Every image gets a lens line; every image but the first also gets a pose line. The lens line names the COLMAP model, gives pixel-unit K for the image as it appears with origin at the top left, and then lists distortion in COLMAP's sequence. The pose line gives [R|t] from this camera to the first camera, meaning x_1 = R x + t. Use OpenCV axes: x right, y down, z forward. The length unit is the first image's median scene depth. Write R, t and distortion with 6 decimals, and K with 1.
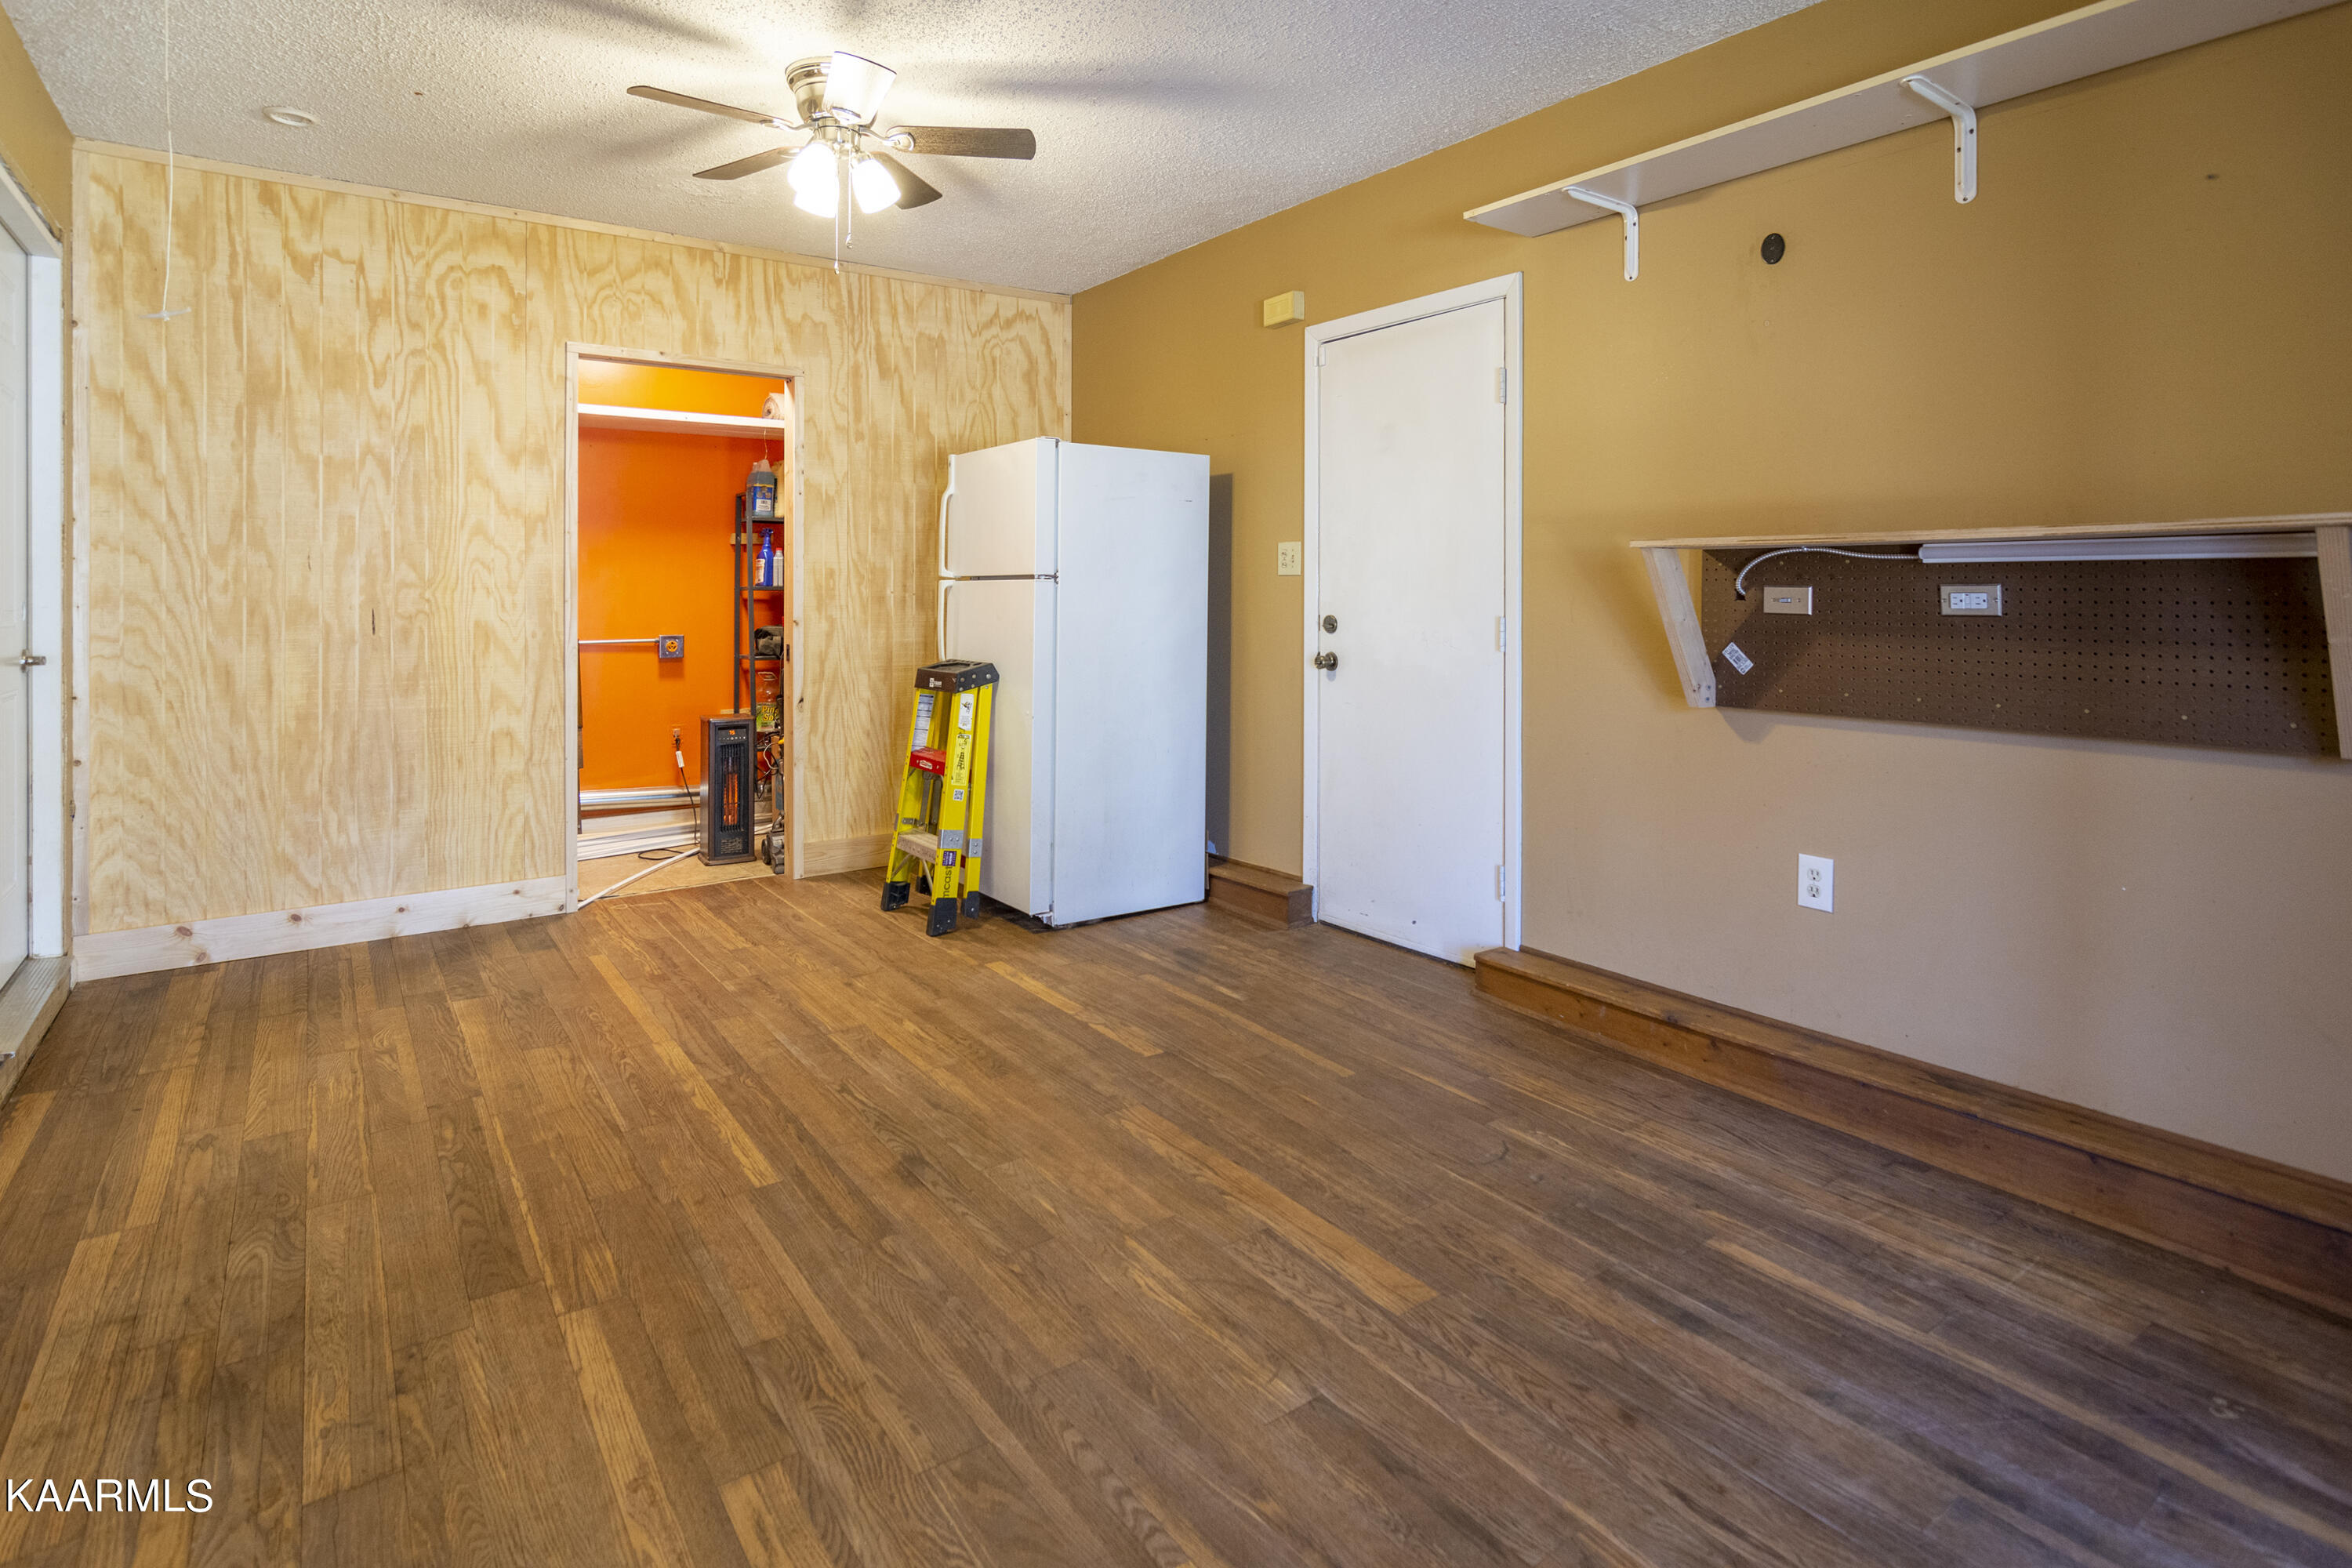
lens RADIAL K [[1194.9, 0, 1172.7], [0, 1194.9, 758.3], [0, 0, 1]] dist [-0.002230, -0.000852]
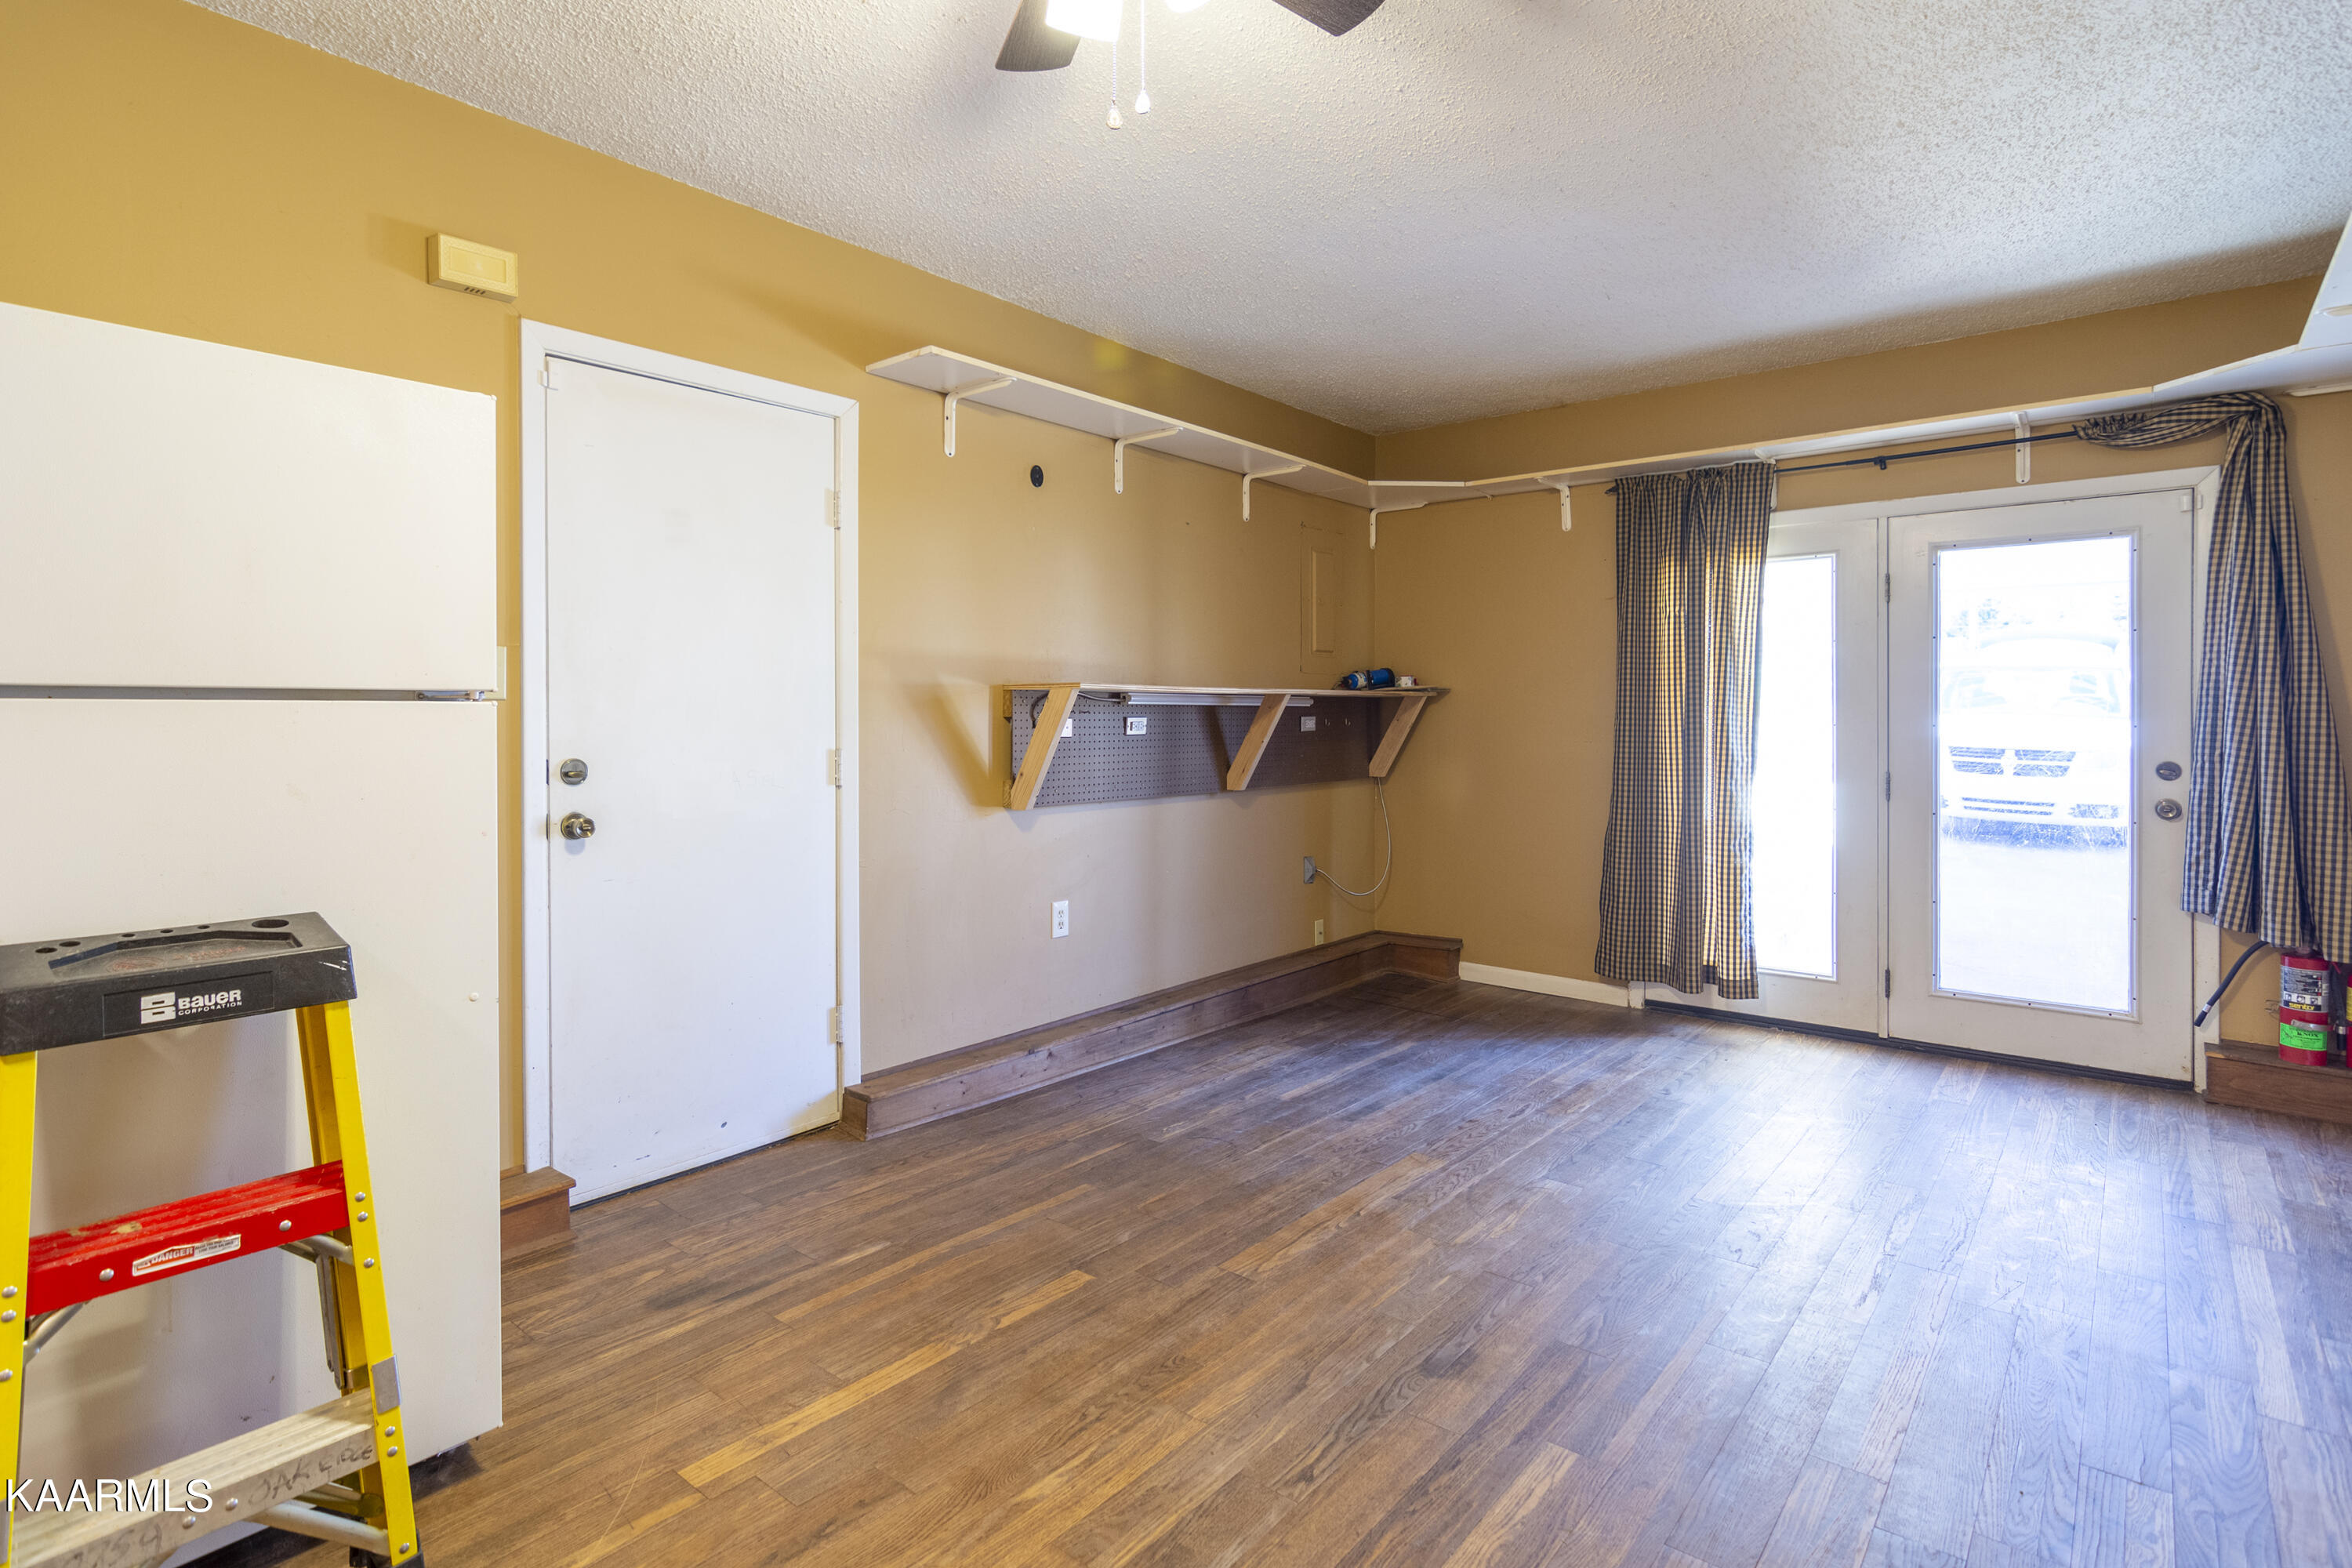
lens RADIAL K [[1139.9, 0, 1169.8], [0, 1139.9, 863.7], [0, 0, 1]] dist [-0.002340, 0.000251]
pose [[-0.245144, -0.122644, 0.961698, -0.923599], [0.138309, 0.977396, 0.159902, -0.185701], [-0.959570, 0.172211, -0.222640, 1.296567]]
